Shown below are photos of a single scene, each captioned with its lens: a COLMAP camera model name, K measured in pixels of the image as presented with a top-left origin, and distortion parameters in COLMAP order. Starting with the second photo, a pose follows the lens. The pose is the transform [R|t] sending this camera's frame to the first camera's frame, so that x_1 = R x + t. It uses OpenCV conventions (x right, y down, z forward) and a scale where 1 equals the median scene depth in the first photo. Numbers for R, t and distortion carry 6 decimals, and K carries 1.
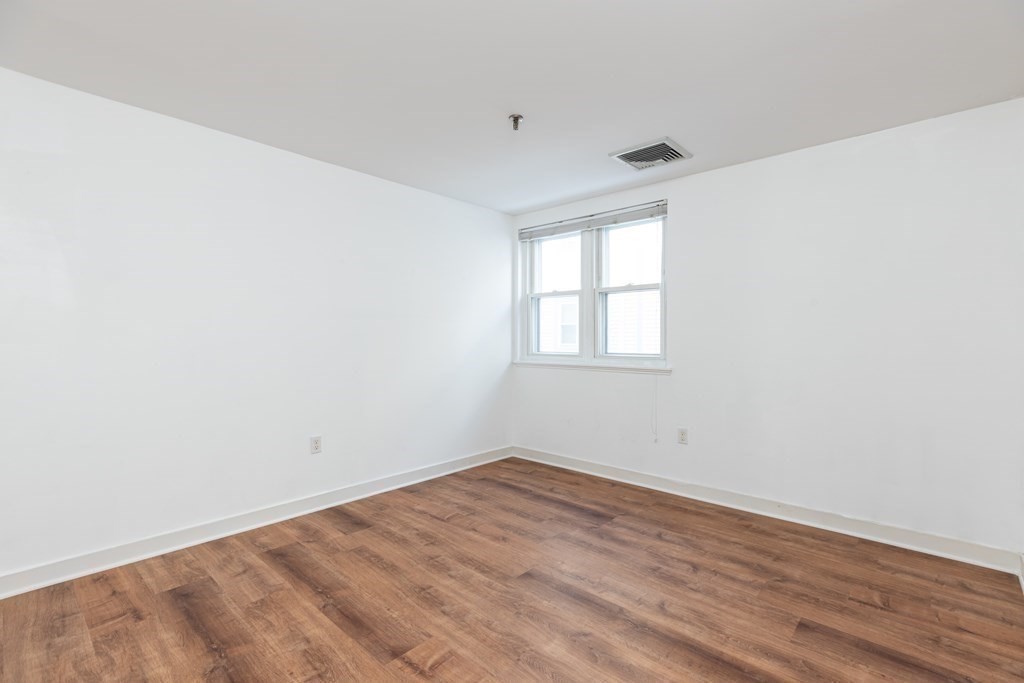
lens RADIAL K [[460.7, 0, 510.5], [0, 460.7, 340.0], [0, 0, 1]] dist [0.006601, -0.000506]
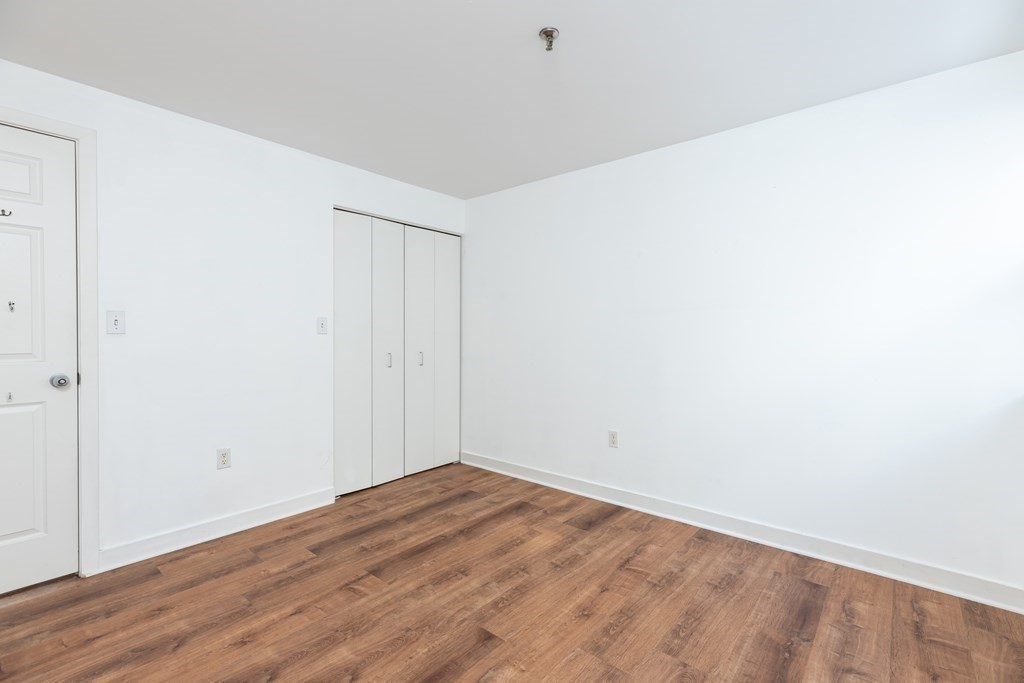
lens RADIAL K [[460.7, 0, 510.4], [0, 460.7, 338.0], [0, 0, 1]] dist [0.006601, -0.000506]
pose [[0.038539, 0.009552, -0.999211, 0.729078], [-0.006111, 0.999938, 0.009323, -0.009535], [0.999238, 0.005747, 0.038595, 0.887869]]
